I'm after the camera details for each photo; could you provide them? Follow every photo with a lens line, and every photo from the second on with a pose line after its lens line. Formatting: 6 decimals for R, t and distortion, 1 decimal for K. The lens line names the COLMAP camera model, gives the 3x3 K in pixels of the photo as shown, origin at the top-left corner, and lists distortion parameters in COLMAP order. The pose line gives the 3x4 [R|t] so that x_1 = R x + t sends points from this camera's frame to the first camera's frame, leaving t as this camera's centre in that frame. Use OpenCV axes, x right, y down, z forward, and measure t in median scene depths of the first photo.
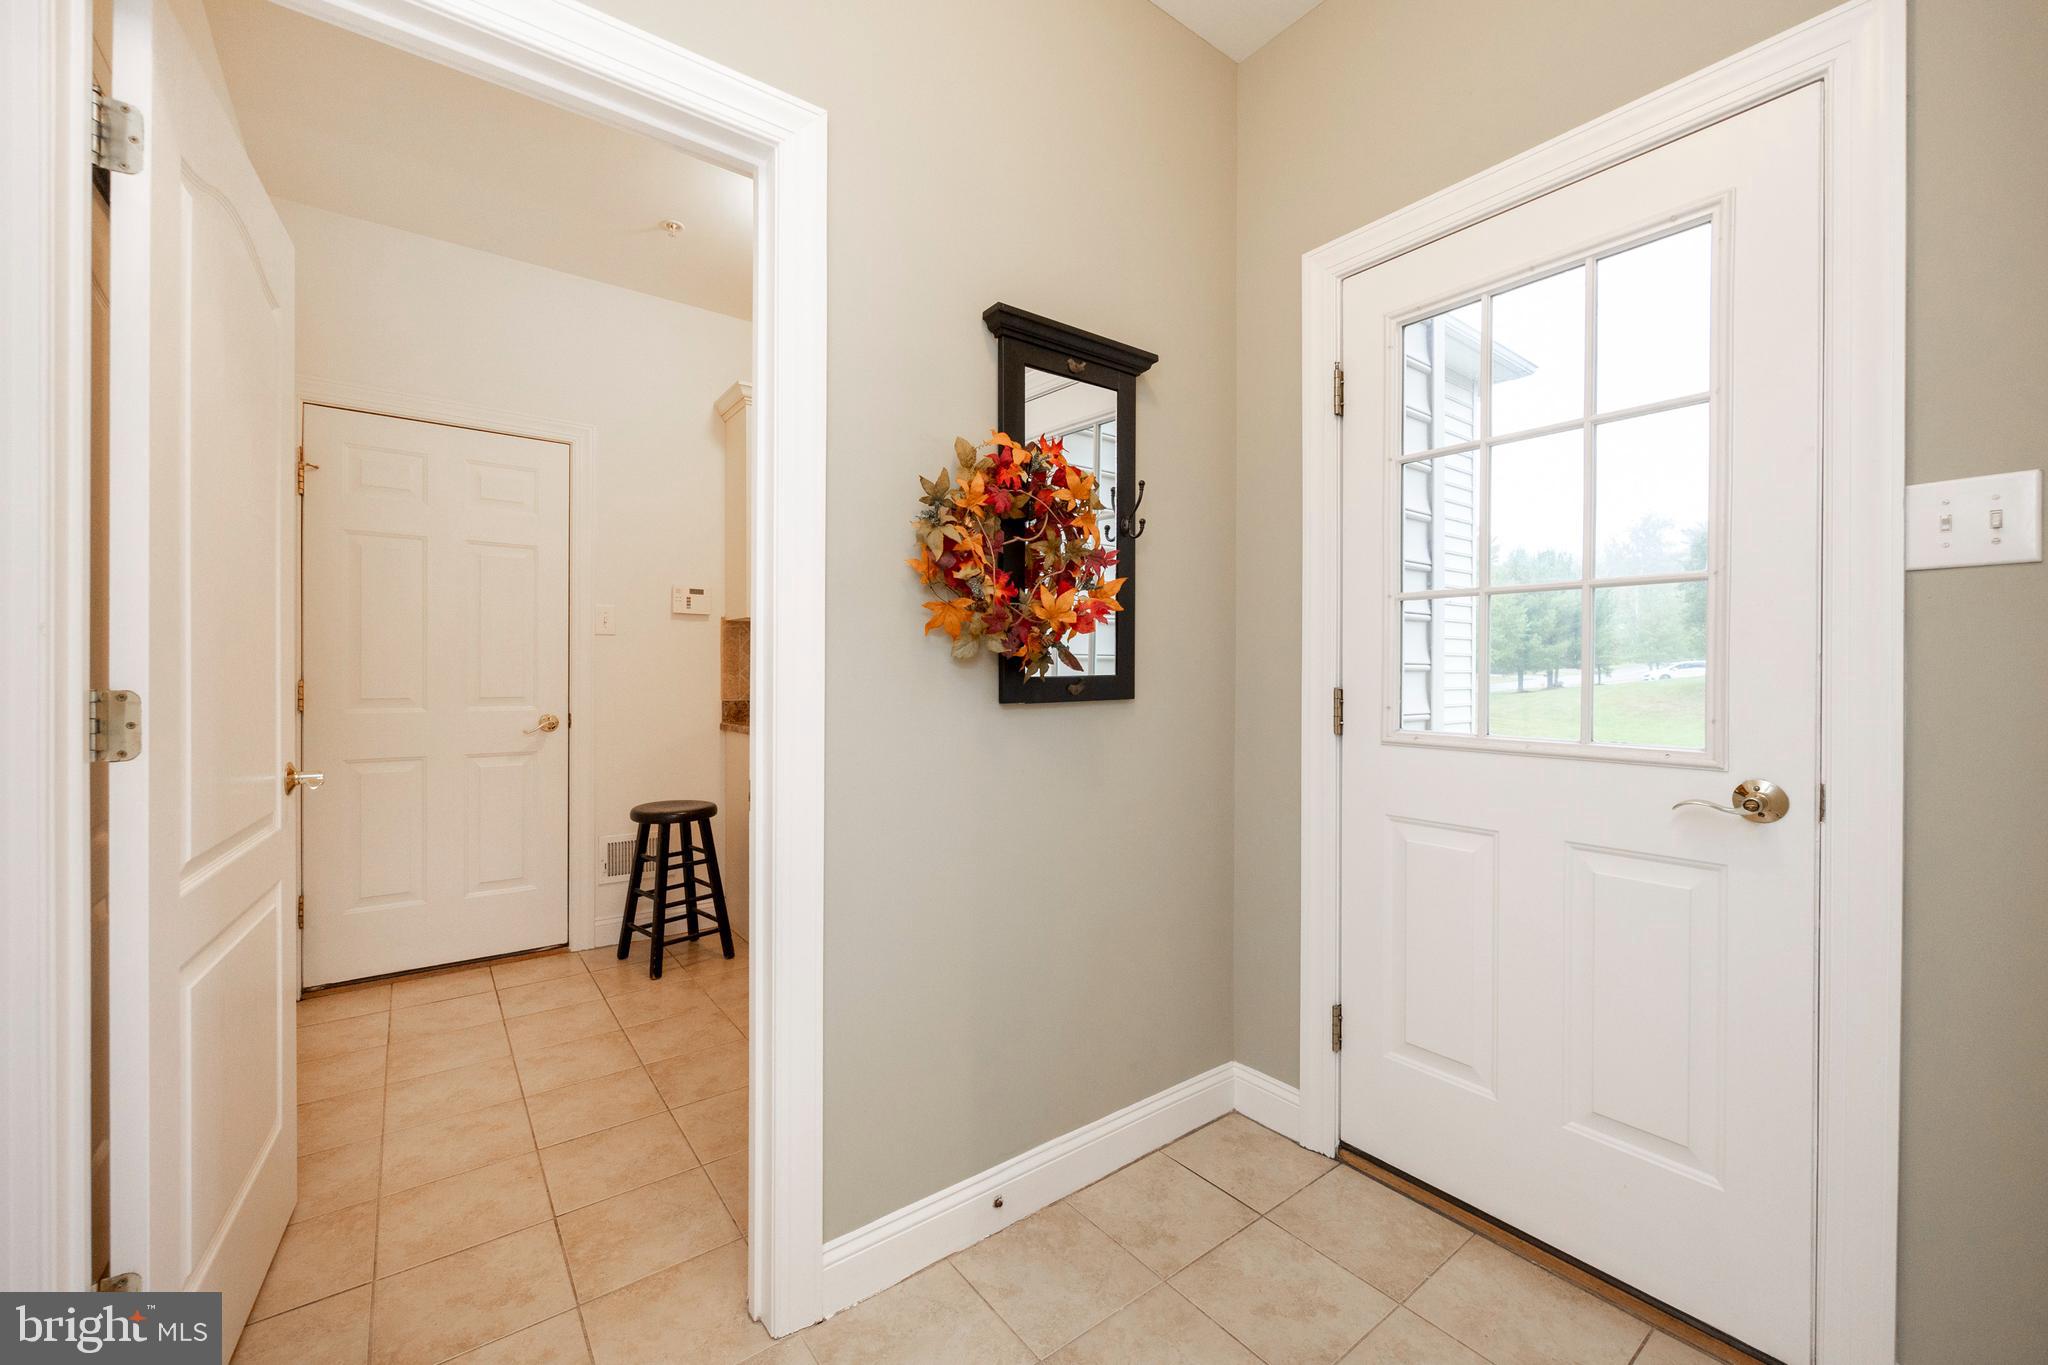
lens RADIAL K [[814.7, 0, 1024.2], [0, 814.7, 674.9], [0, 0, 1]] dist [0.002054, -0.000291]
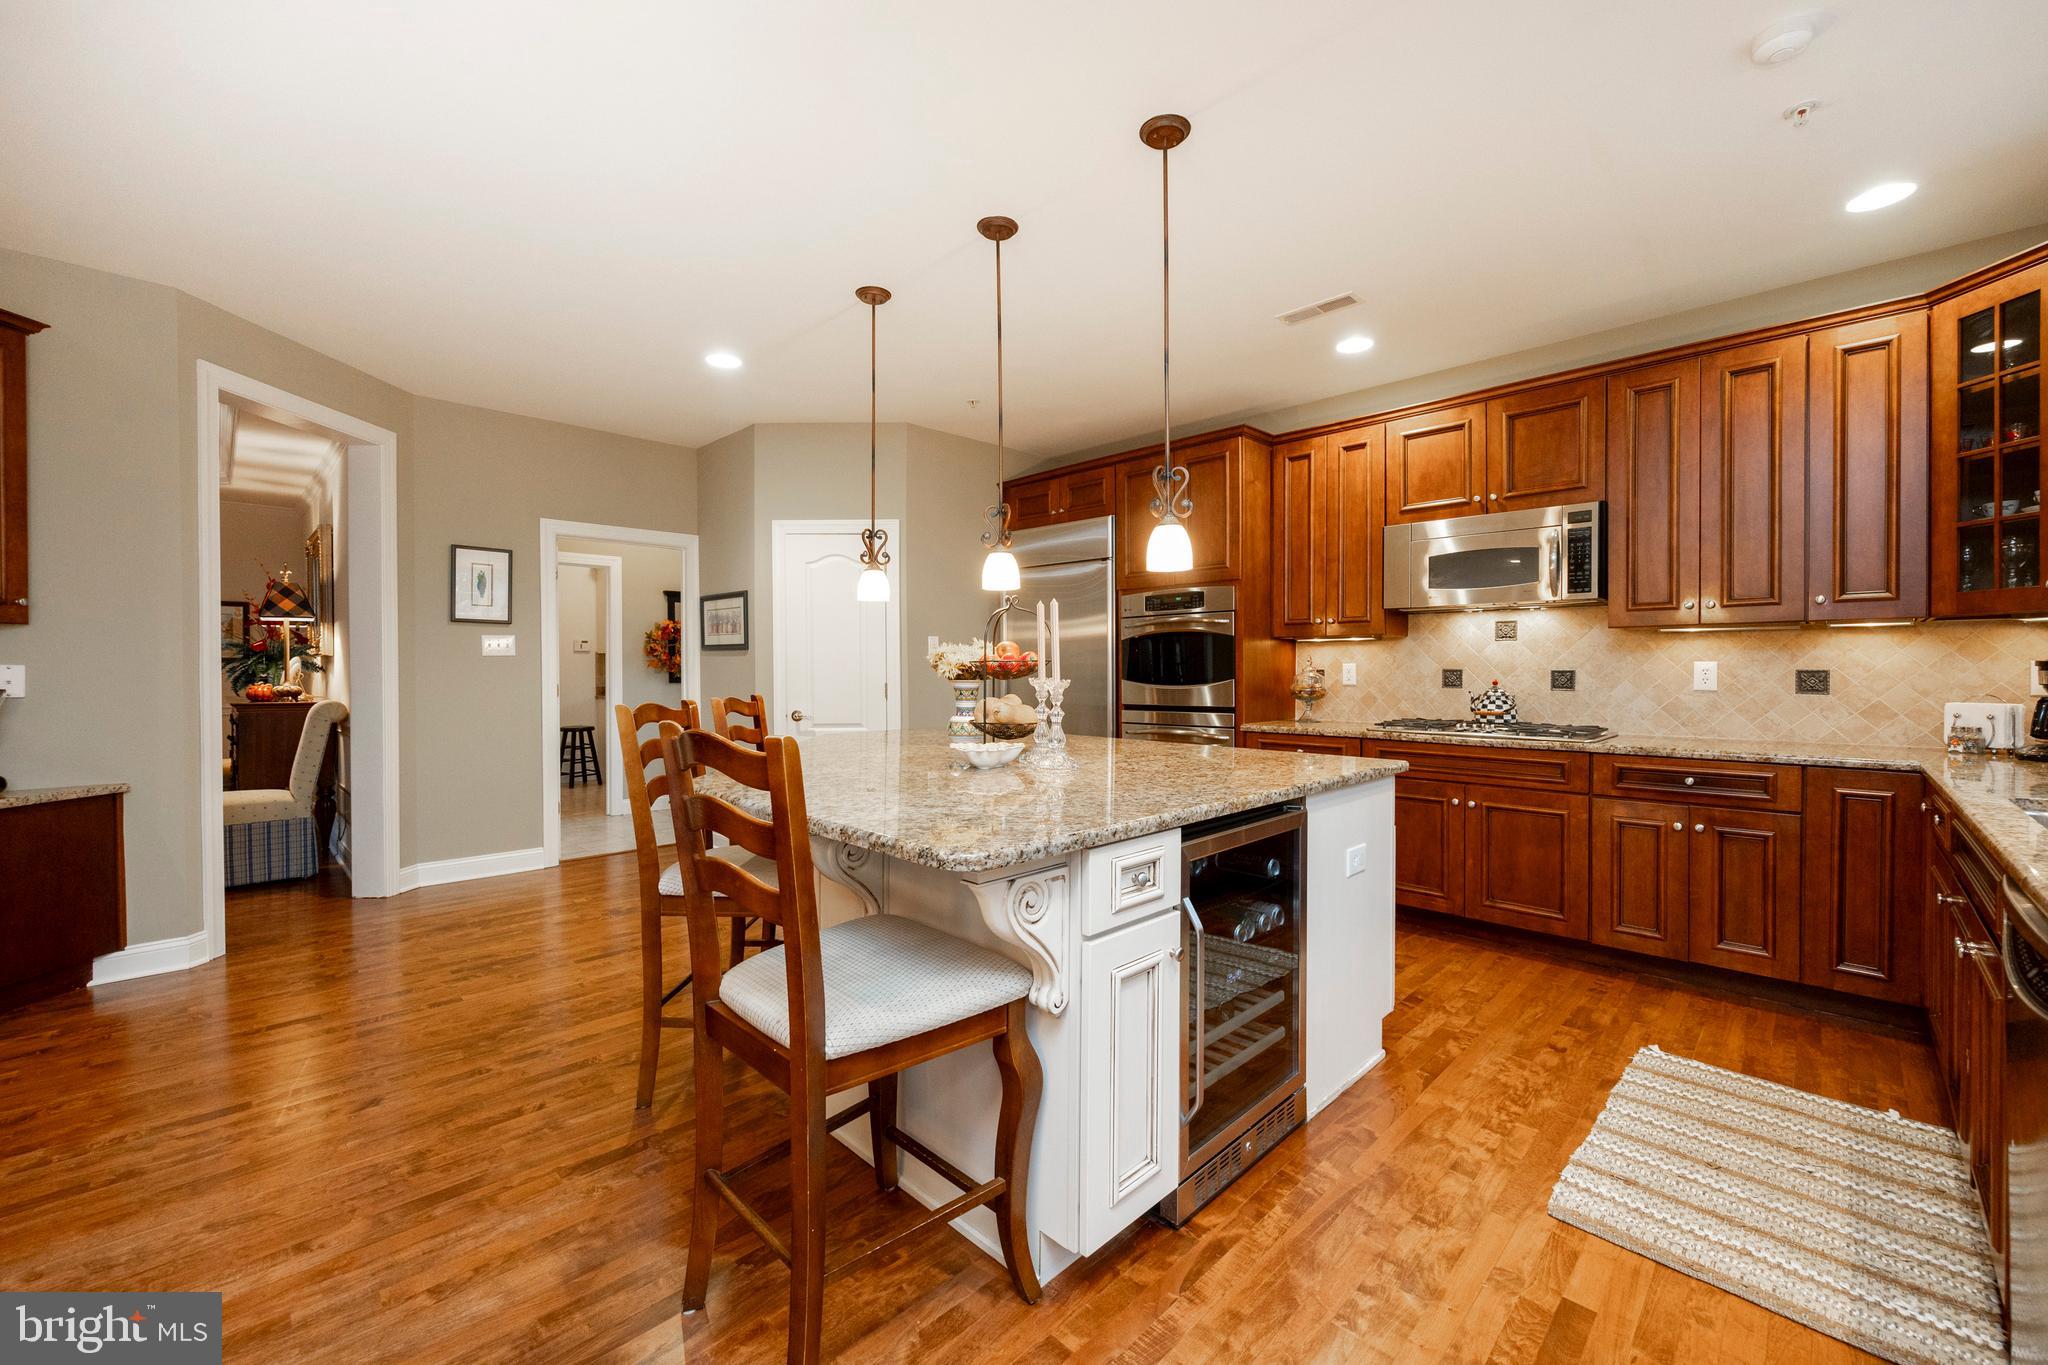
lens RADIAL K [[814.7, 0, 1024.2], [0, 814.7, 674.9], [0, 0, 1]] dist [0.002054, -0.000291]
pose [[0.991146, -0.005756, 0.132650, 1.168168], [0.005205, 0.999976, 0.004501, -0.018714], [-0.132673, -0.003771, 0.991153, -3.218767]]
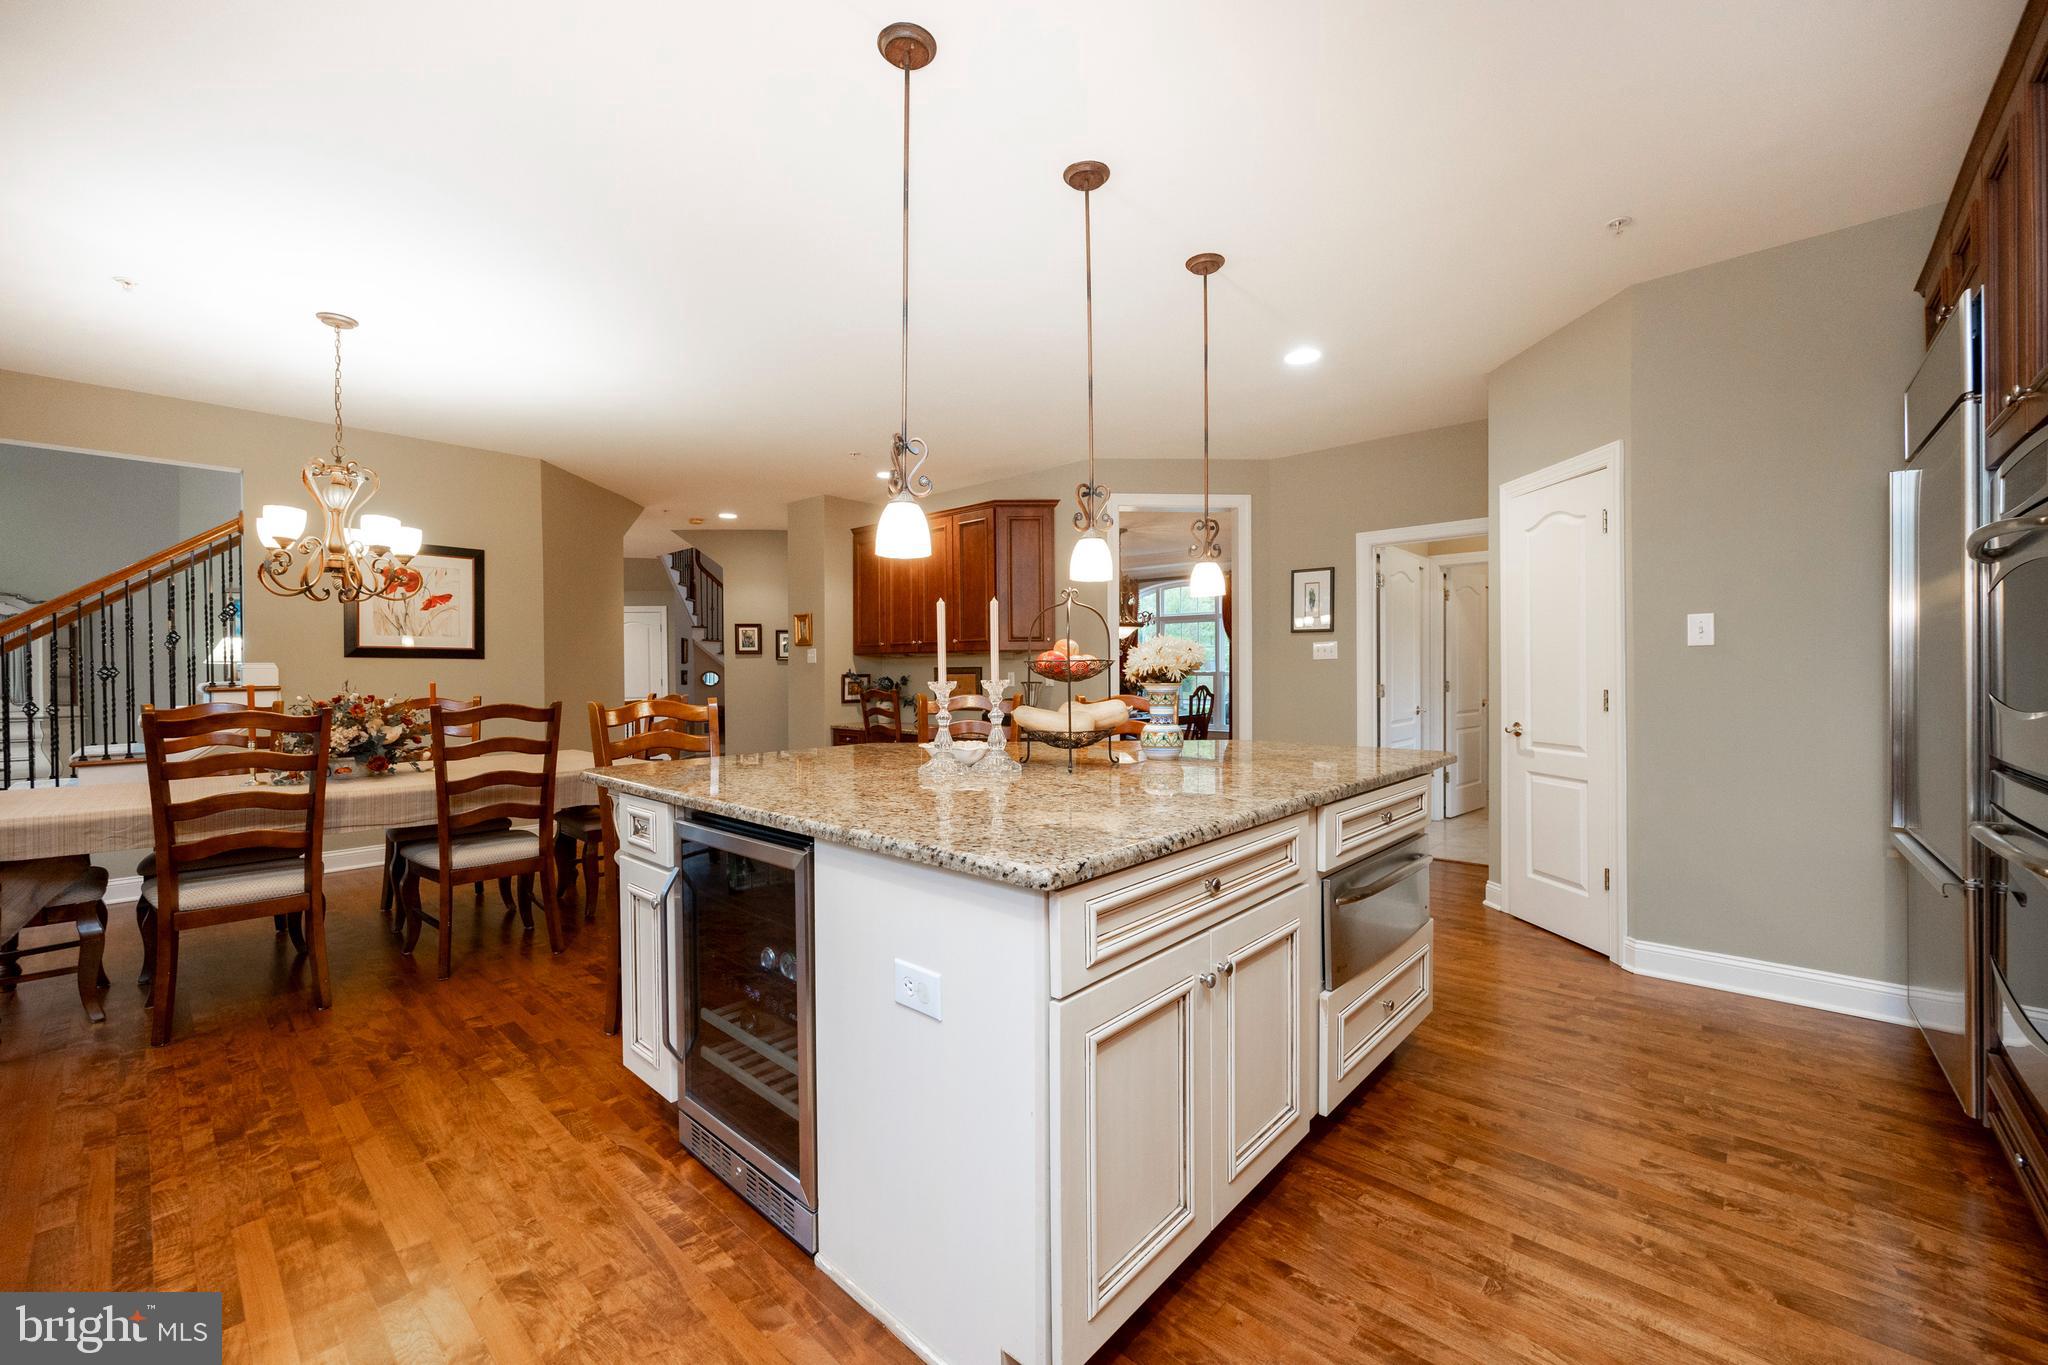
lens RADIAL K [[814.7, 0, 1024.2], [0, 814.7, 674.9], [0, 0, 1]] dist [0.002054, -0.000291]
pose [[0.175914, -0.001419, -0.984405, 2.685715], [0.000560, 0.999999, -0.001342, -0.015090], [0.984405, -0.000315, 0.175915, -2.013053]]
